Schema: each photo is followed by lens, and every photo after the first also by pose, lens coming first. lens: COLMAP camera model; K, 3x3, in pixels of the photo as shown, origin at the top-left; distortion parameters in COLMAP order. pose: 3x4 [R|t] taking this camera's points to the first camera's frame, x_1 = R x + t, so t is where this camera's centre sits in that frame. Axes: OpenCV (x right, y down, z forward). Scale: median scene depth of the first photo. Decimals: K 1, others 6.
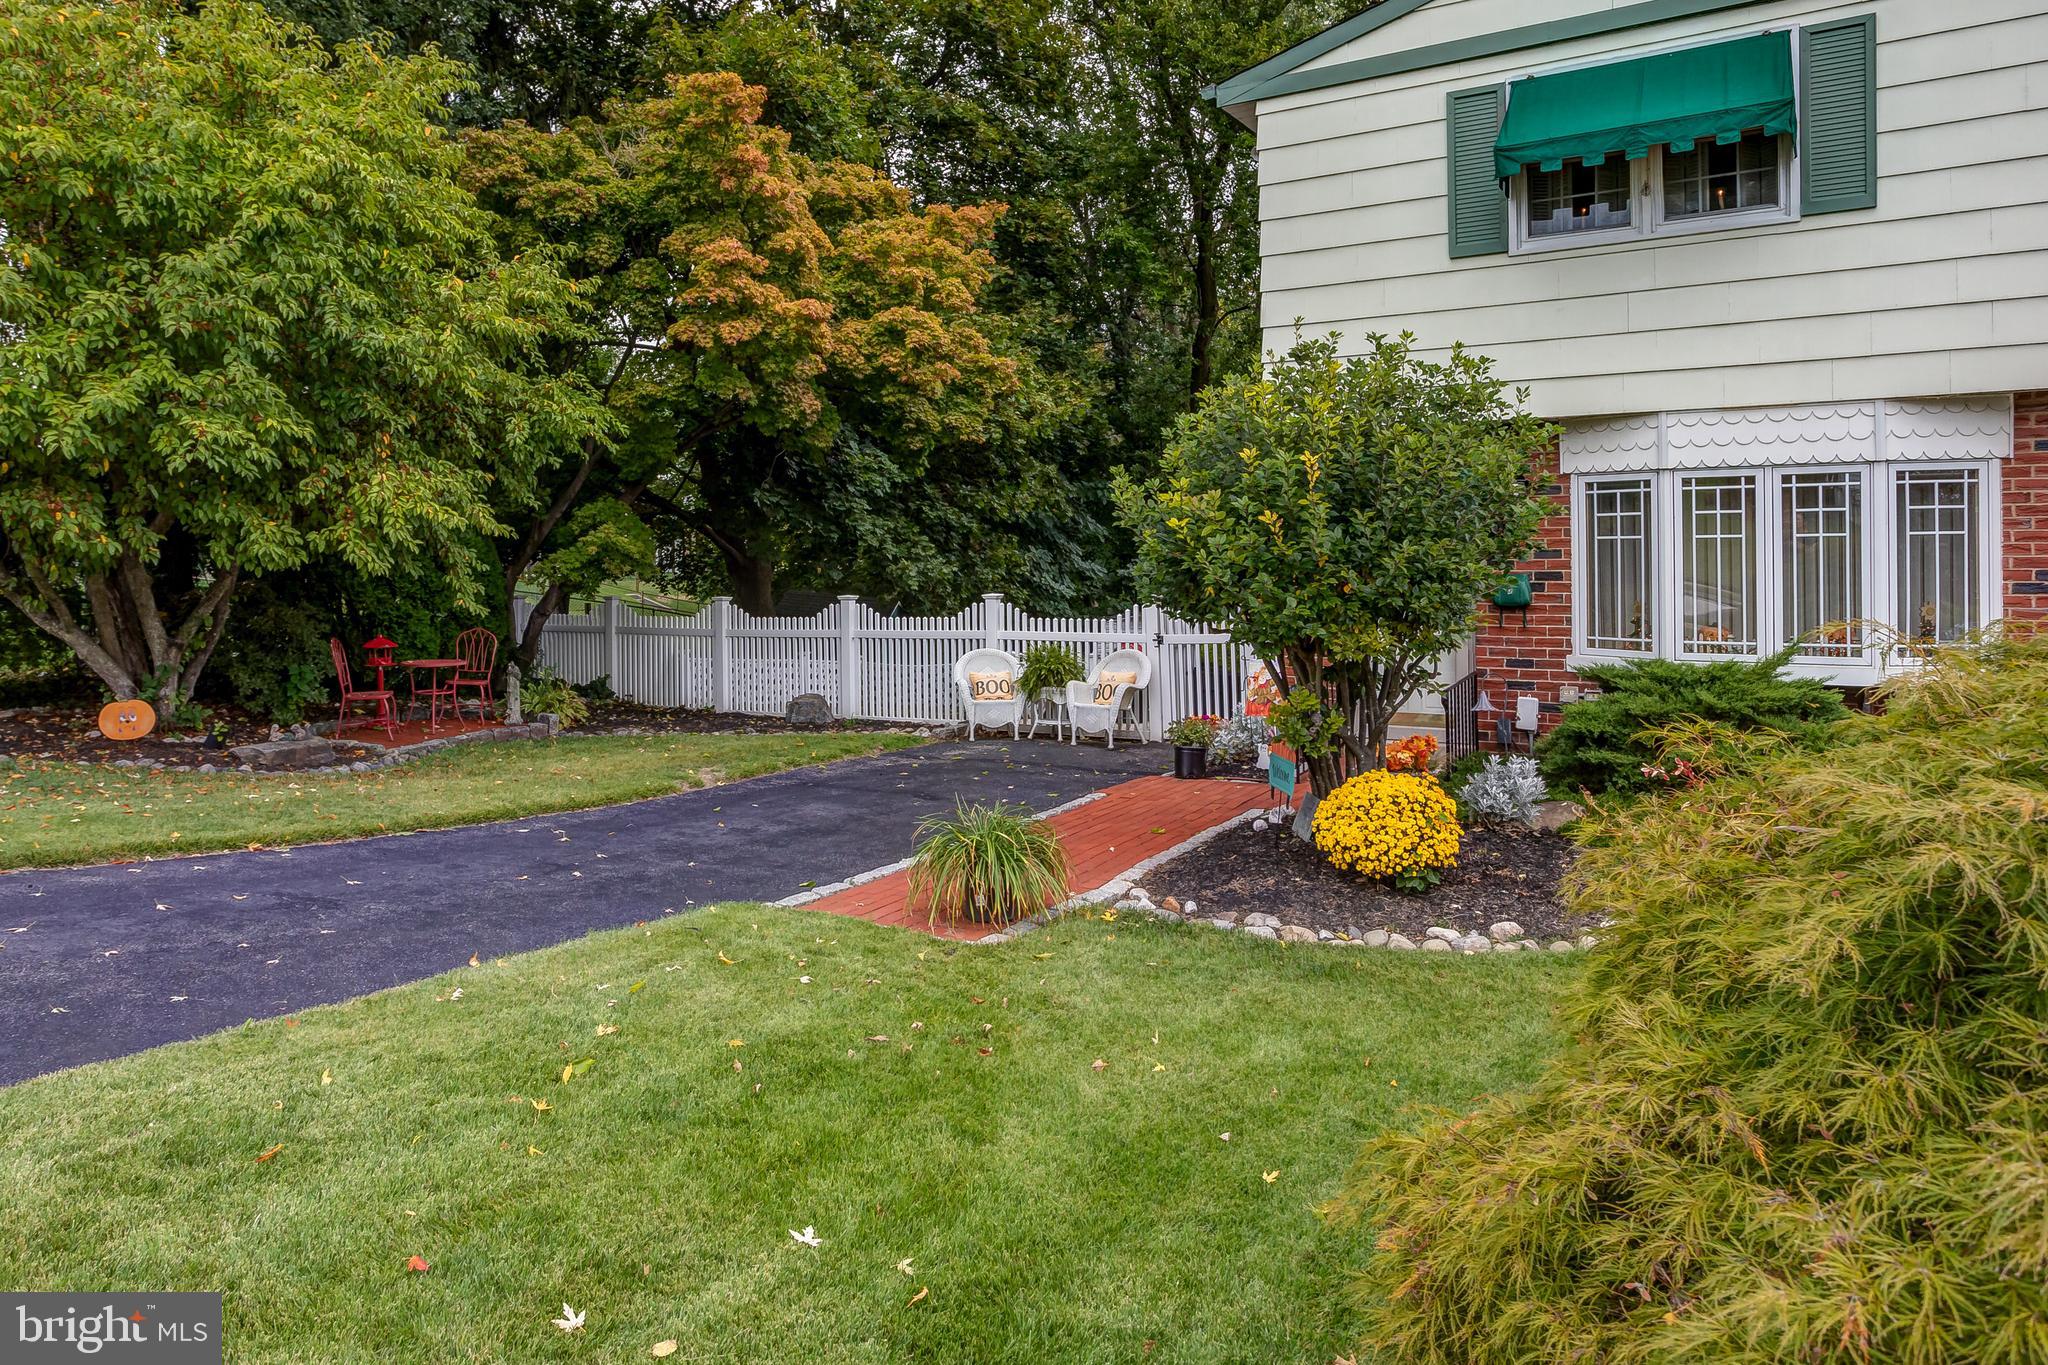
lens RADIAL K [[1200.9, 0, 901.4], [0, 1200.9, 556.2], [0, 0, 1]] dist [0.002518, 0.000934]
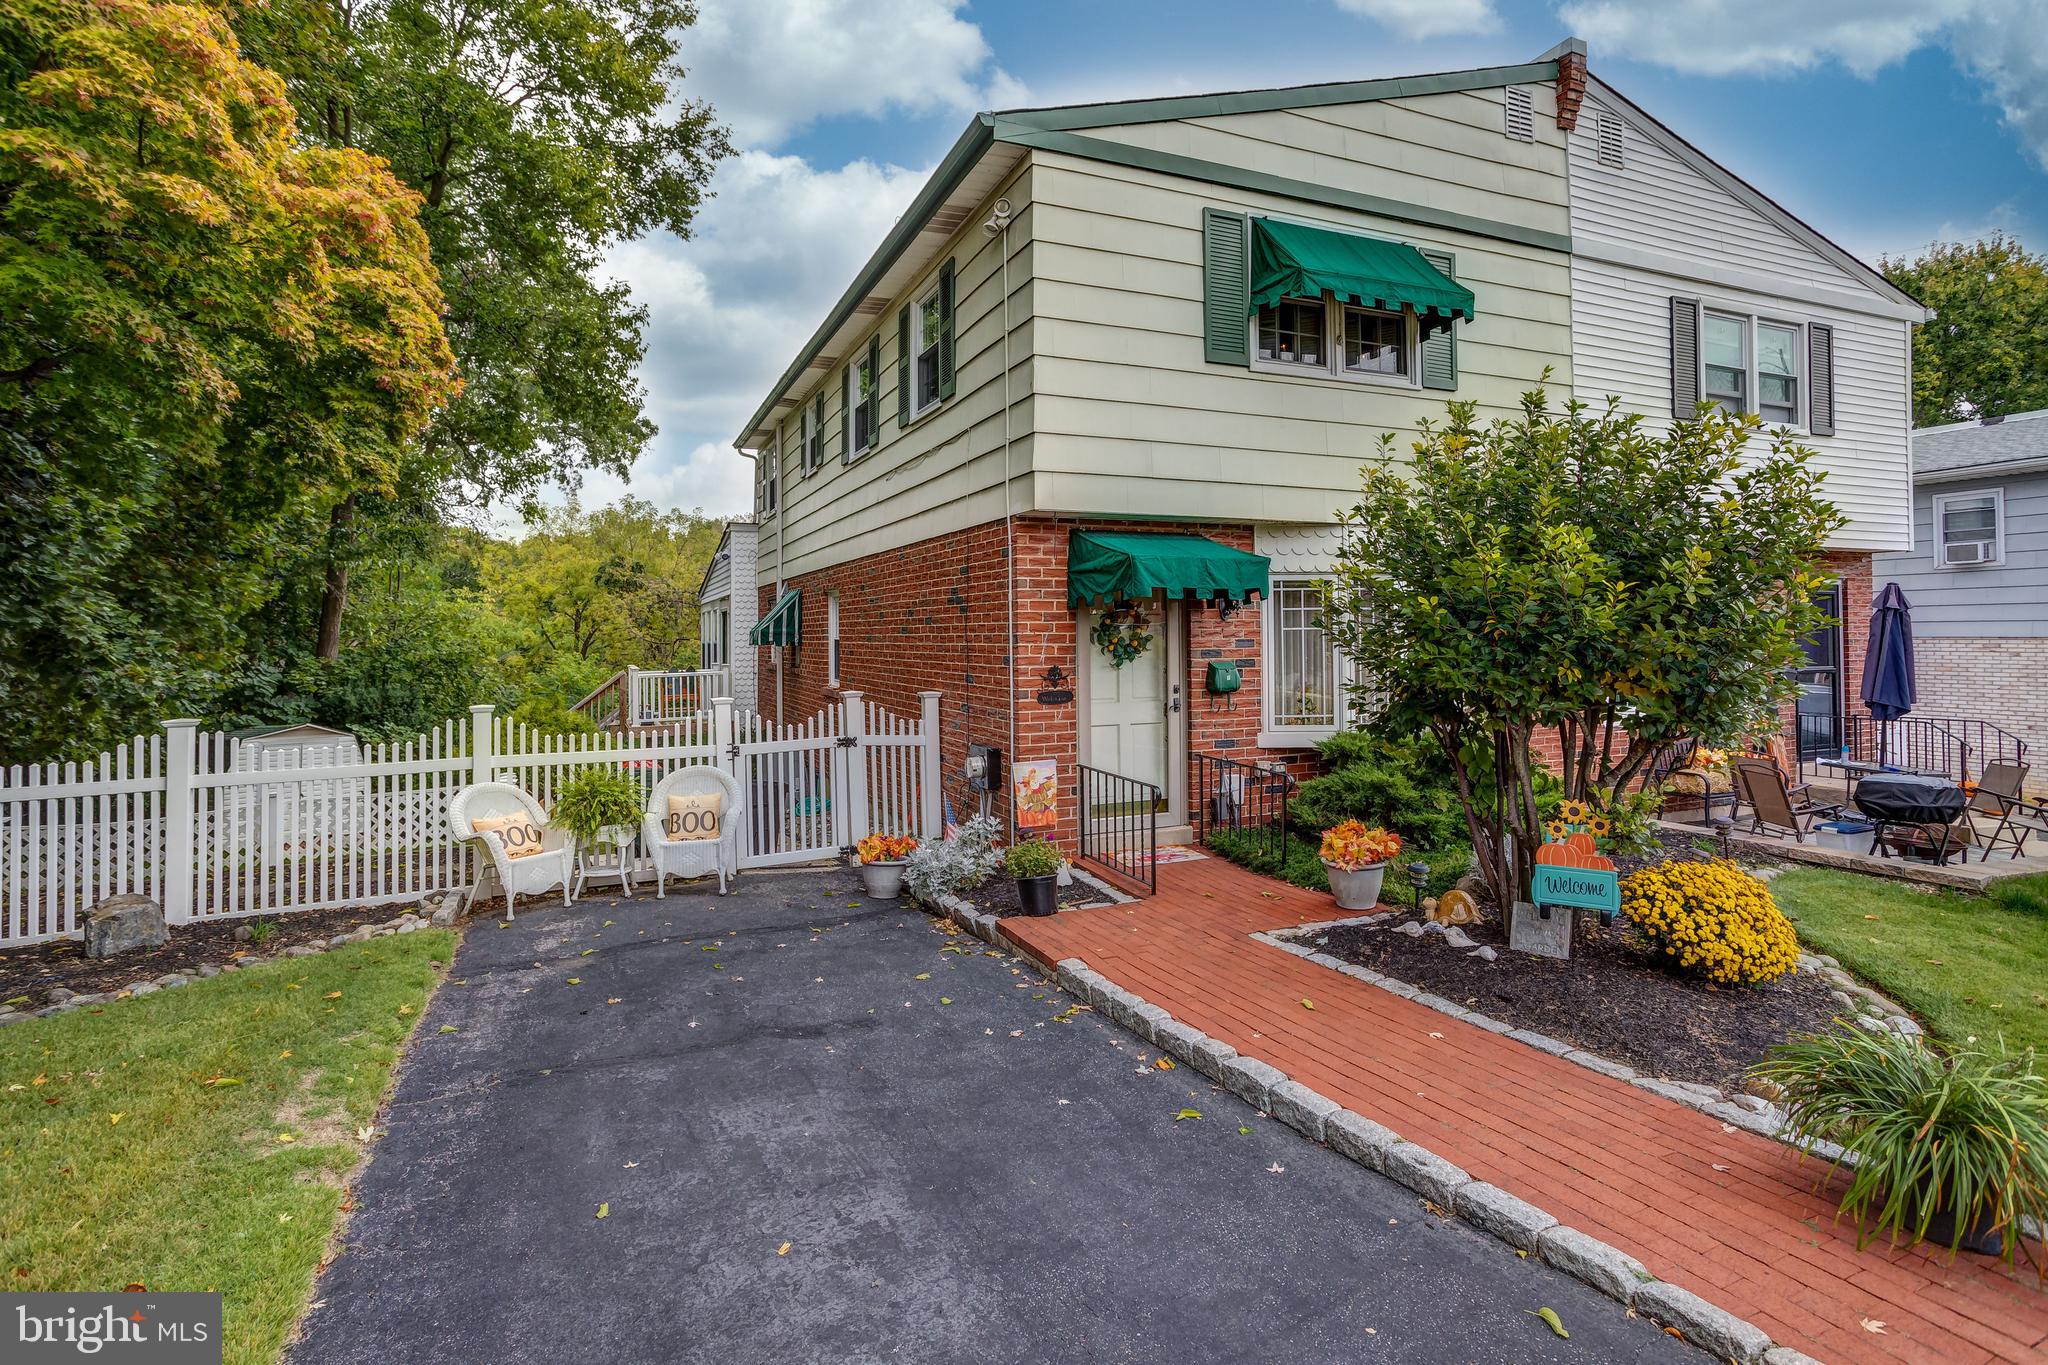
lens RADIAL K [[1015.8, 0, 1019.9], [0, 1015.8, 606.2], [0, 0, 1]] dist [-0.041051, 0.000477]
pose [[0.593732, 0.036338, 0.803842, -0.344135], [0.010142, 0.998562, -0.052632, 0.011293], [-0.804599, 0.039402, 0.592510, 0.616163]]
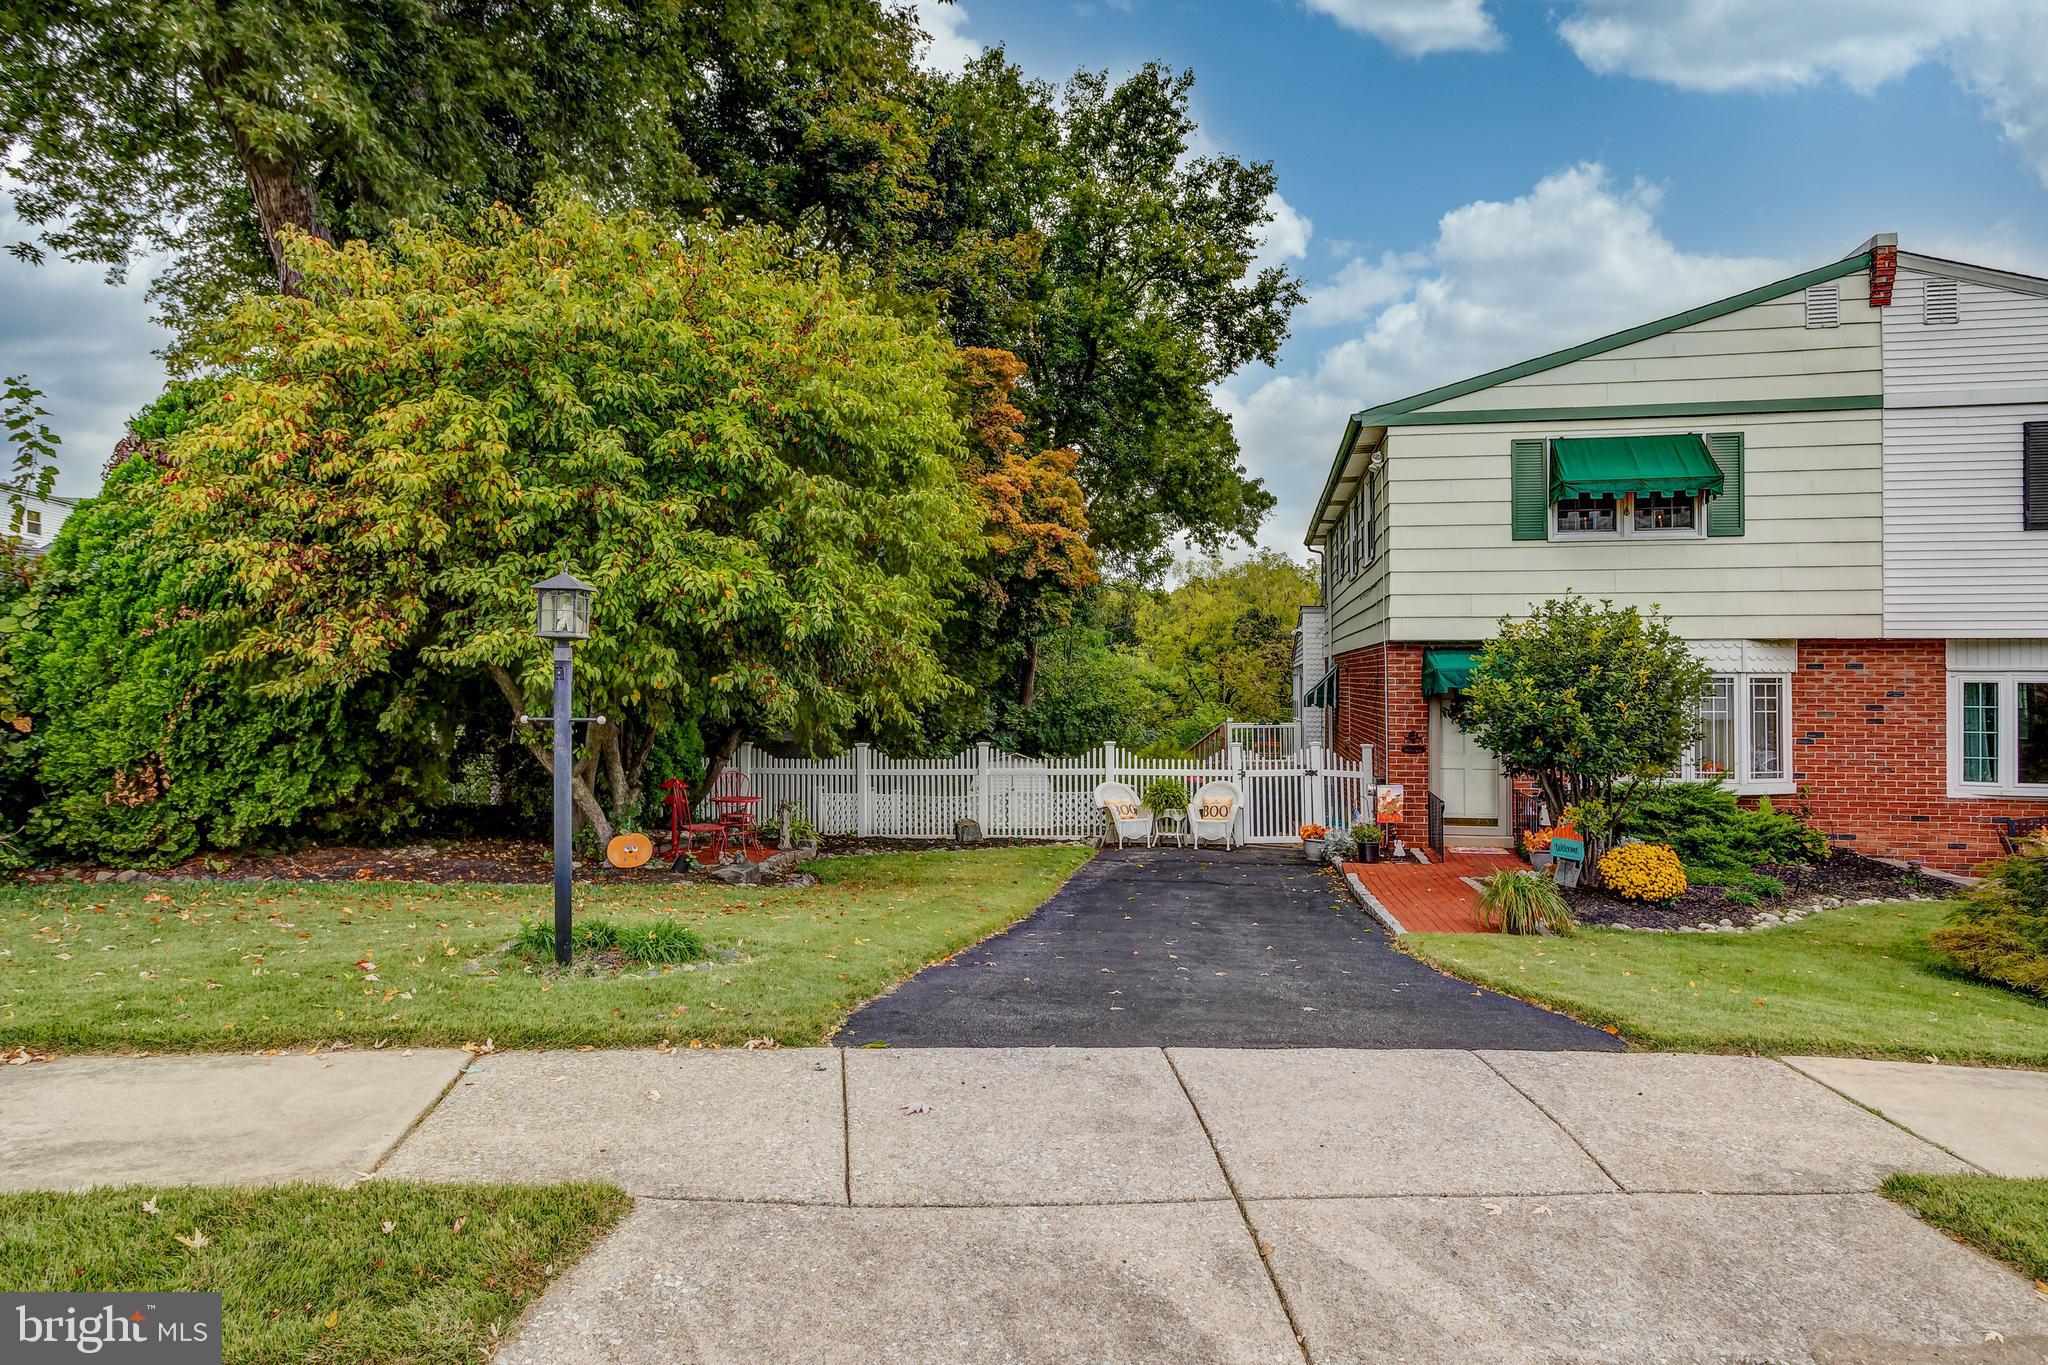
lens RADIAL K [[1035.2, 0, 1023.7], [0, 1035.2, 674.8], [0, 0, 1]] dist [-0.001450, -0.000057]
pose [[0.944793, 0.023071, 0.326854, -0.635536], [-0.013393, 0.999404, -0.031831, -0.008708], [-0.327394, 0.025696, 0.944539, -0.113665]]
